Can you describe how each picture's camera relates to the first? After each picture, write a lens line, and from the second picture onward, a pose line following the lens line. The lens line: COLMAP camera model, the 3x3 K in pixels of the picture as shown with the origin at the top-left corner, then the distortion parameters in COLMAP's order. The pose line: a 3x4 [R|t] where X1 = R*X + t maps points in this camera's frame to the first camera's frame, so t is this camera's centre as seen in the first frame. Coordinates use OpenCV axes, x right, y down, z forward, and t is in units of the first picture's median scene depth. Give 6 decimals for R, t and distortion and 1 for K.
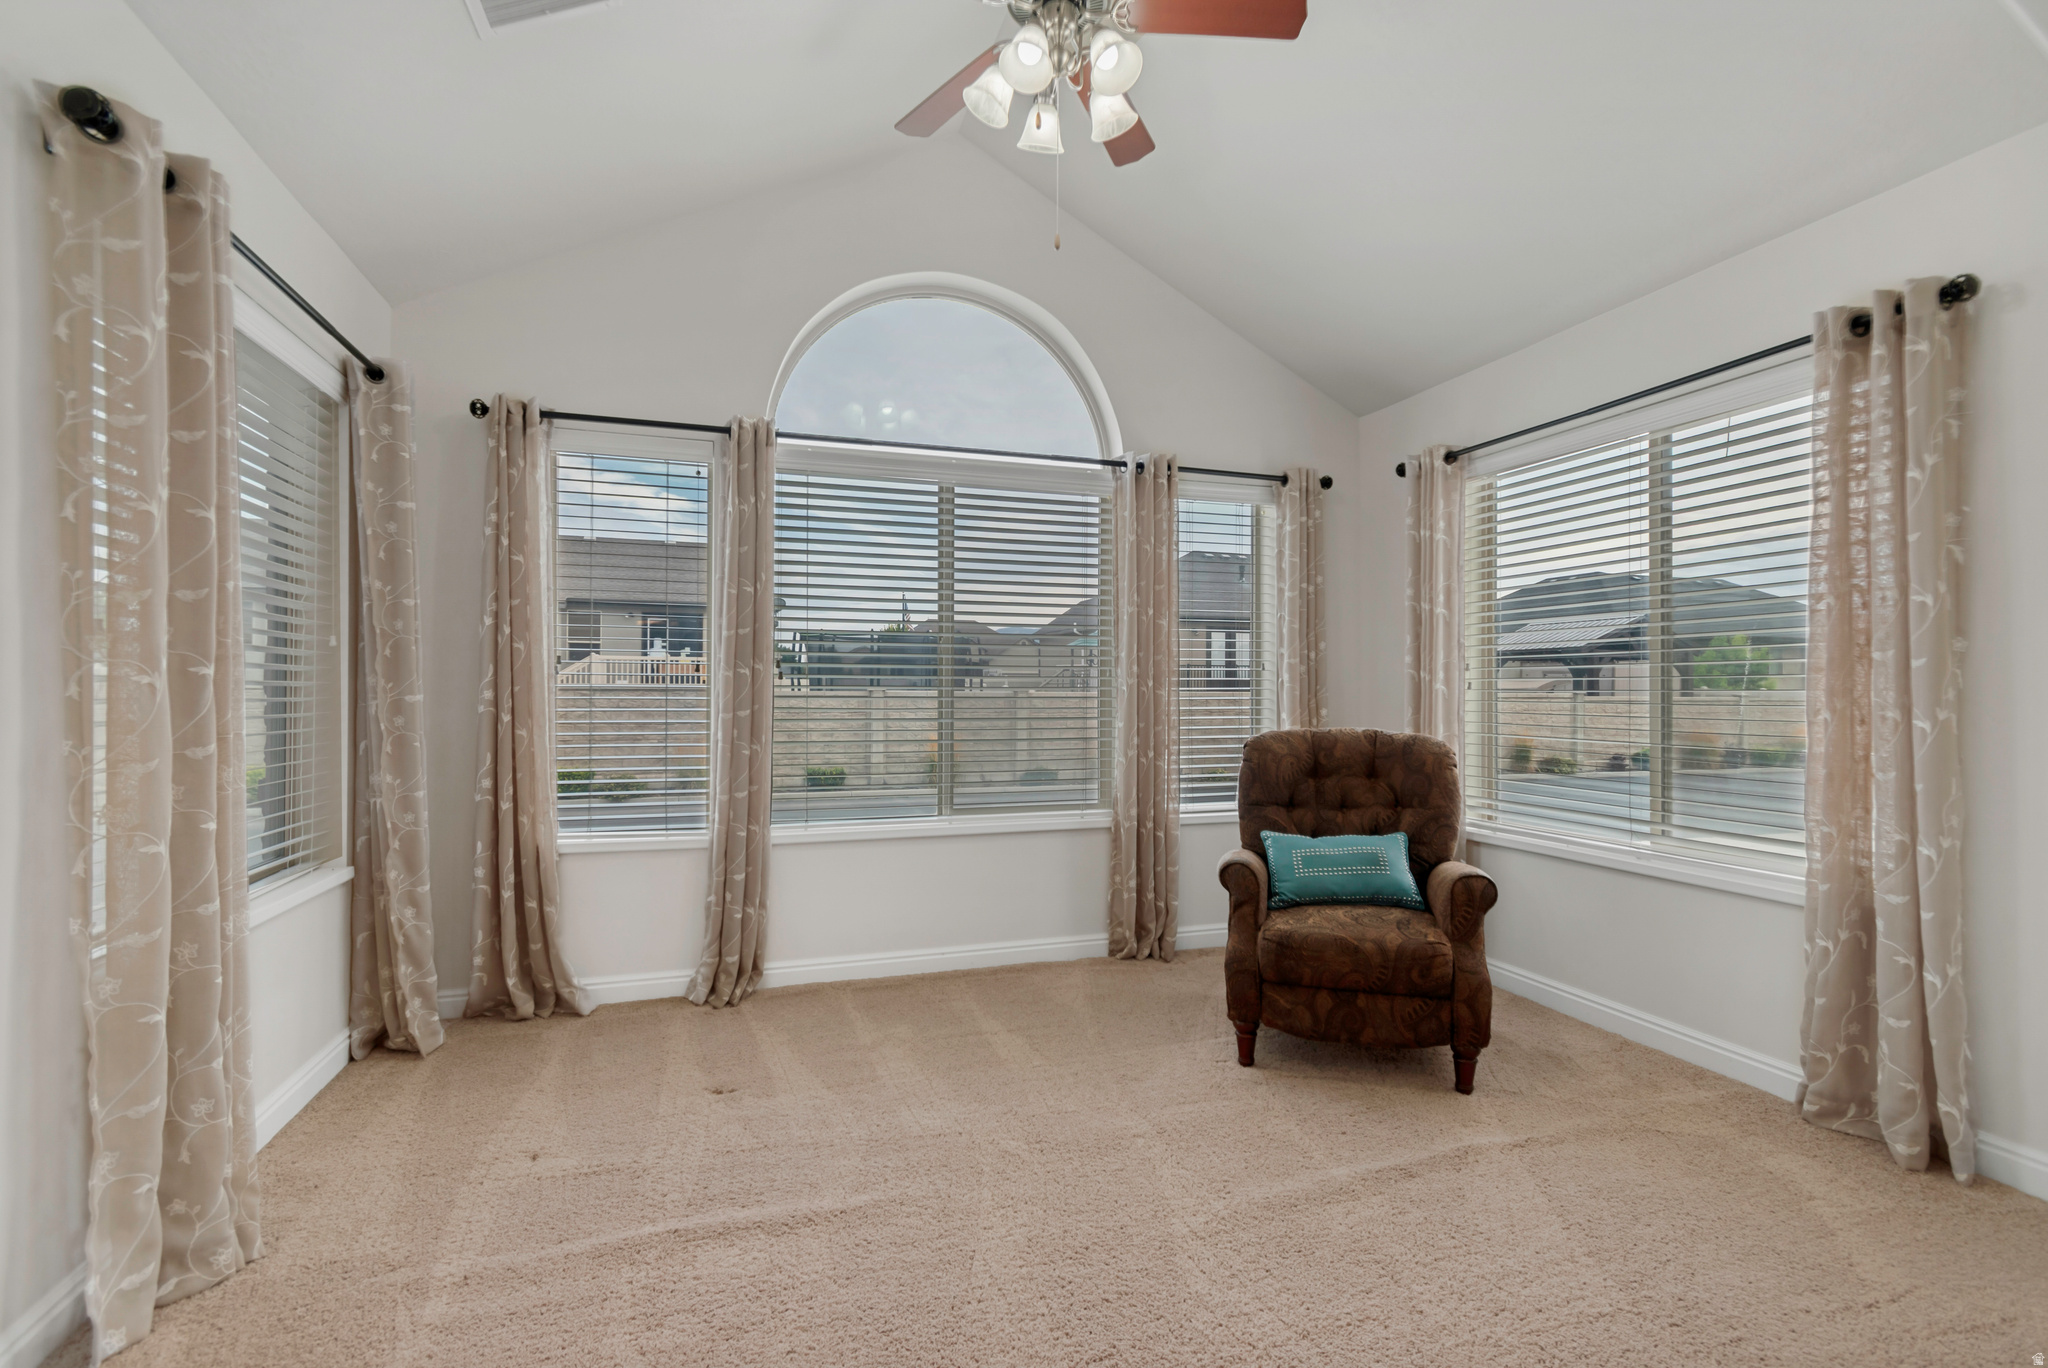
lens RADIAL K [[950.3, 0, 1063.7], [0, 950.3, 685.0], [0, 0, 1]] dist [0.004362, 0.000120]
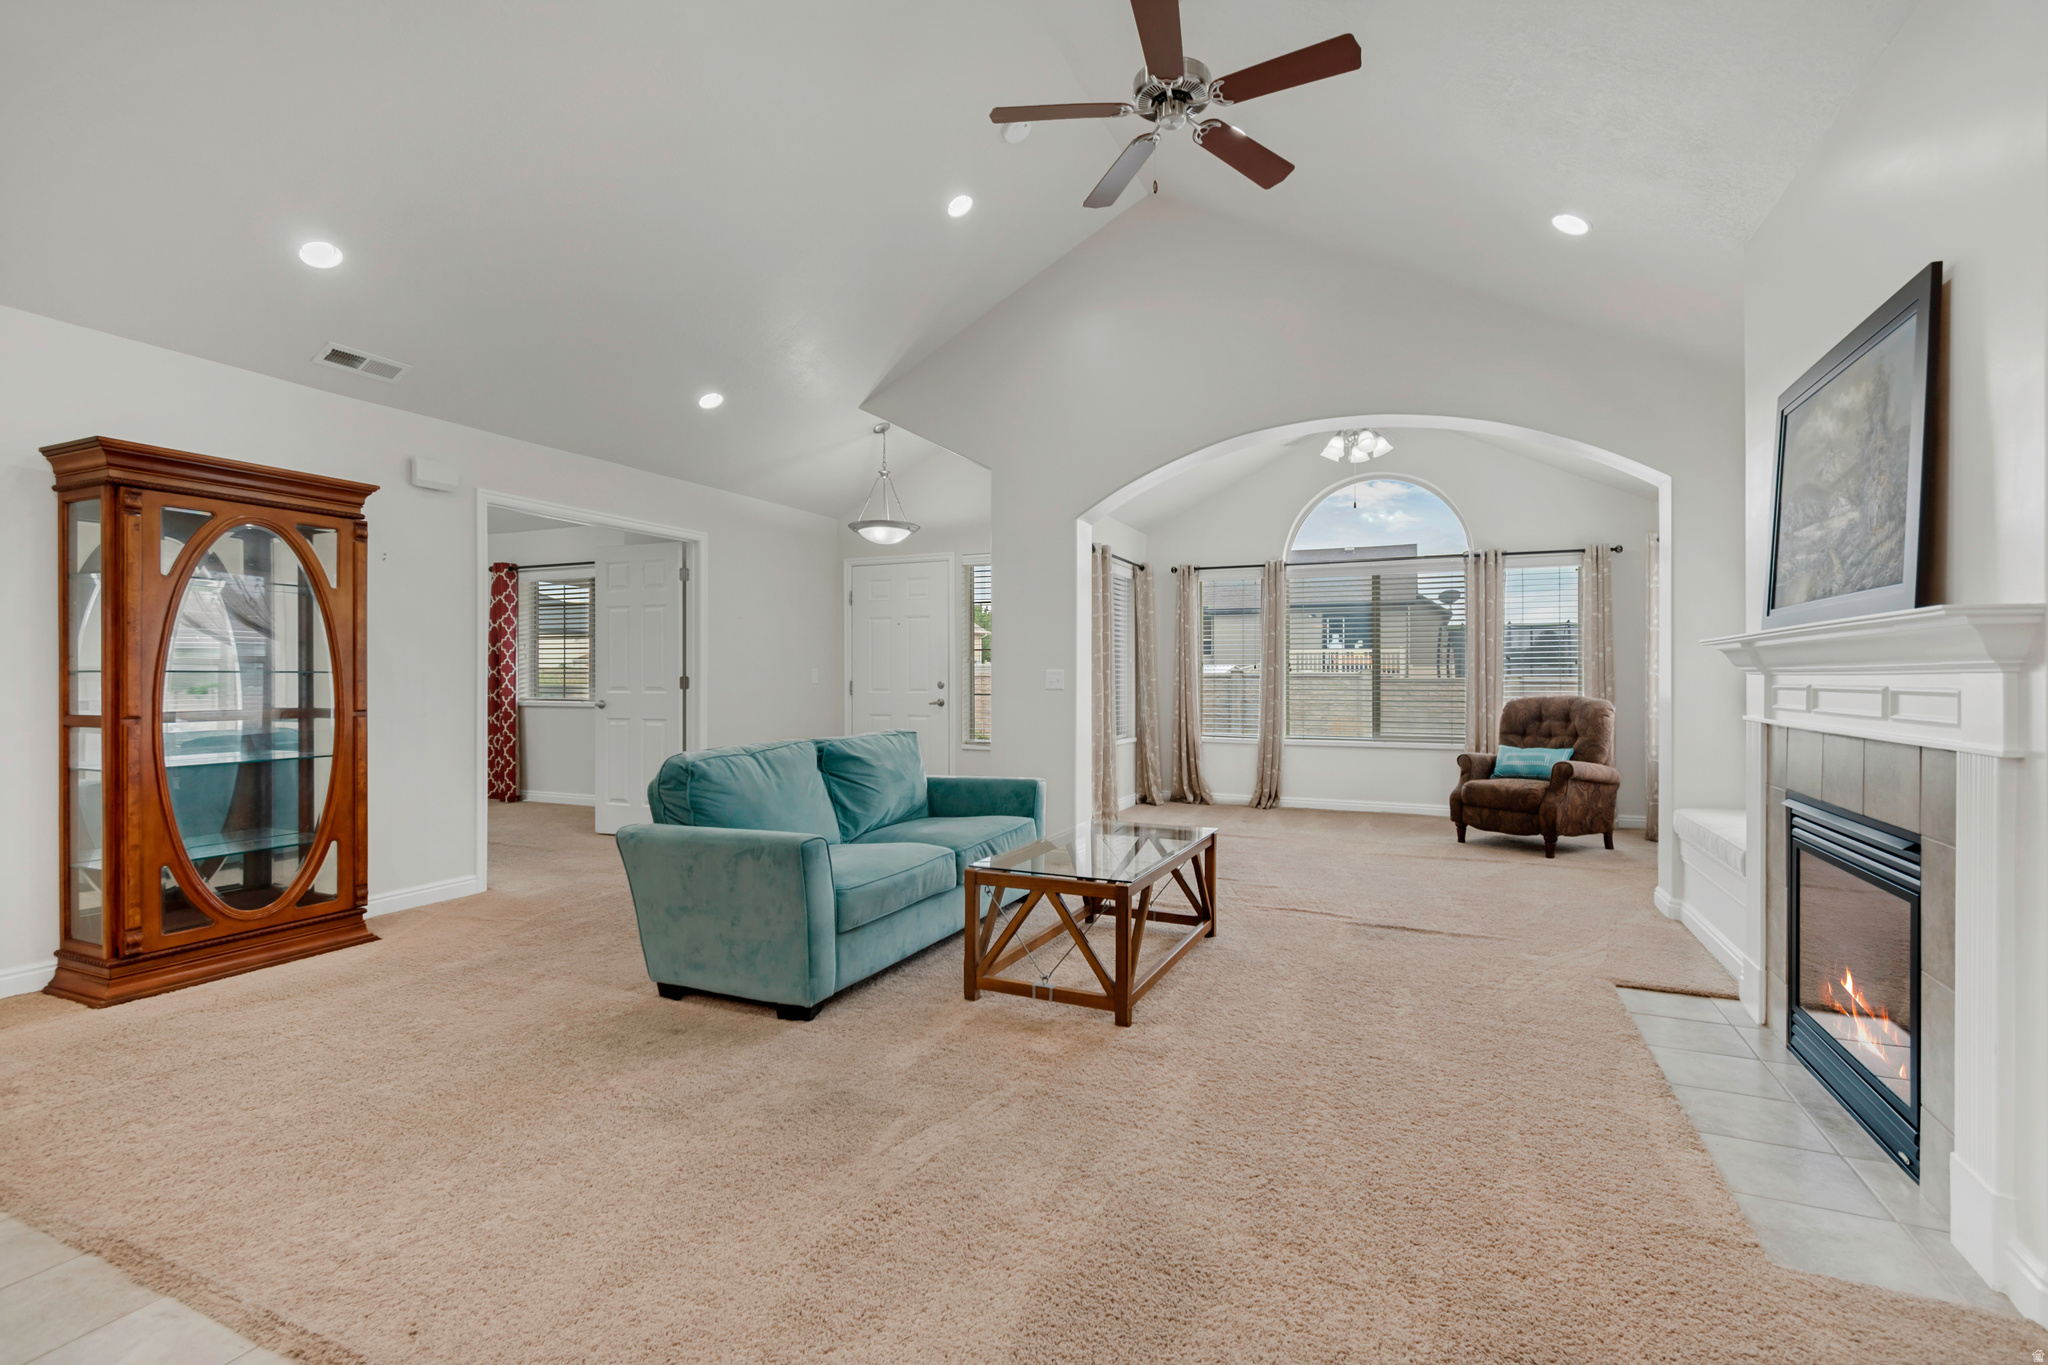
lens RADIAL K [[918.1, 0, 1024.5], [0, 918.1, 677.8], [0, 0, 1]] dist [0.001191, -0.001722]
pose [[0.732205, -0.001472, -0.681083, 0.813120], [0.004910, 0.999983, 0.003118, -0.001808], [0.681067, -0.005628, 0.732200, -1.143972]]
